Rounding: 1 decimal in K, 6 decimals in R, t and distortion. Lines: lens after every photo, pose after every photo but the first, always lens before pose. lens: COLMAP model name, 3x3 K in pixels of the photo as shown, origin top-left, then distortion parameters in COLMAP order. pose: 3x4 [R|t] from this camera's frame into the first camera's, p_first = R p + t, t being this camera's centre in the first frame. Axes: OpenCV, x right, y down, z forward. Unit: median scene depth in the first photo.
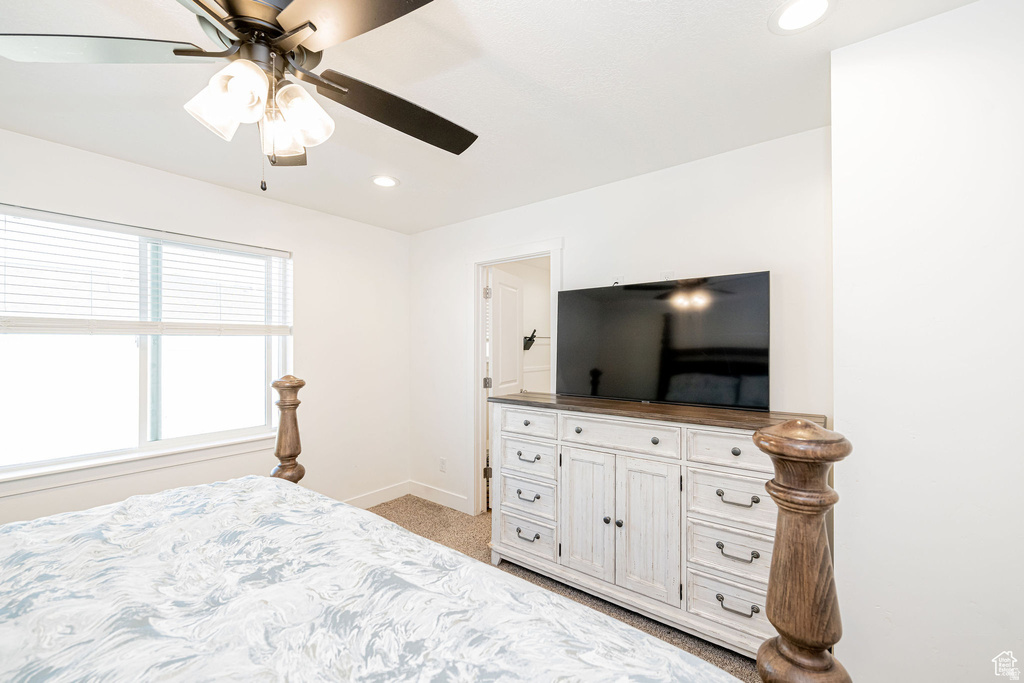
lens RADIAL K [[412.2, 0, 512.0], [0, 412.2, 341.5], [0, 0, 1]] dist [-0.039843, -0.000010]
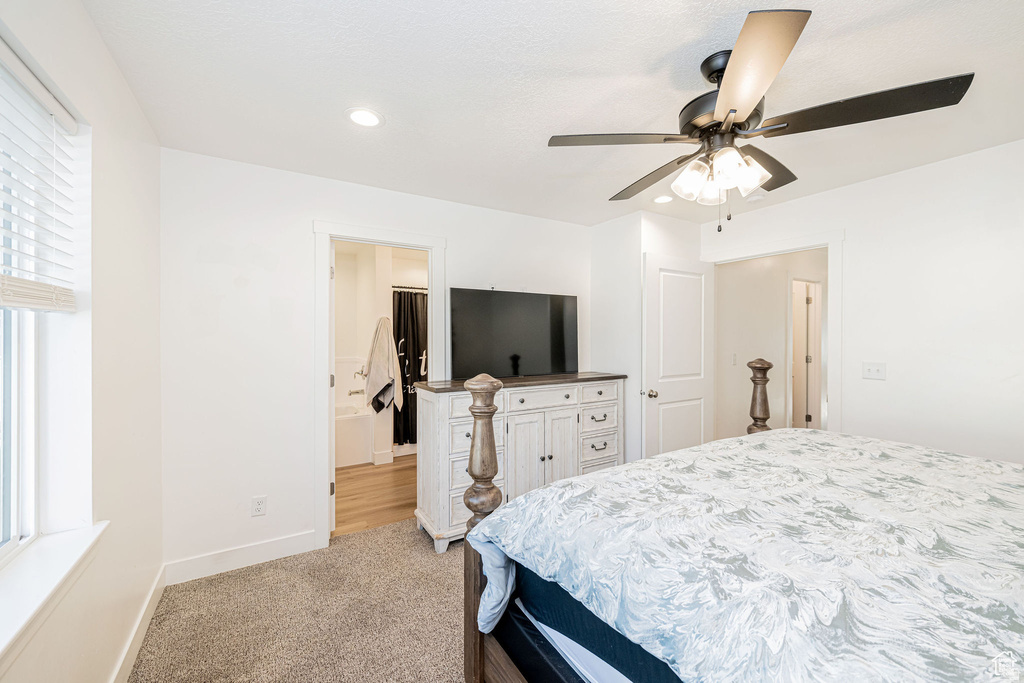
lens RADIAL K [[401.6, 0, 517.3], [0, 401.6, 335.0], [0, 0, 1]] dist [-0.001208, 0.000064]
pose [[0.332734, 0.002486, 0.943018, -1.130790], [-0.018495, 0.999821, 0.003890, -0.001825], [-0.942839, -0.018735, 0.332720, 0.619817]]
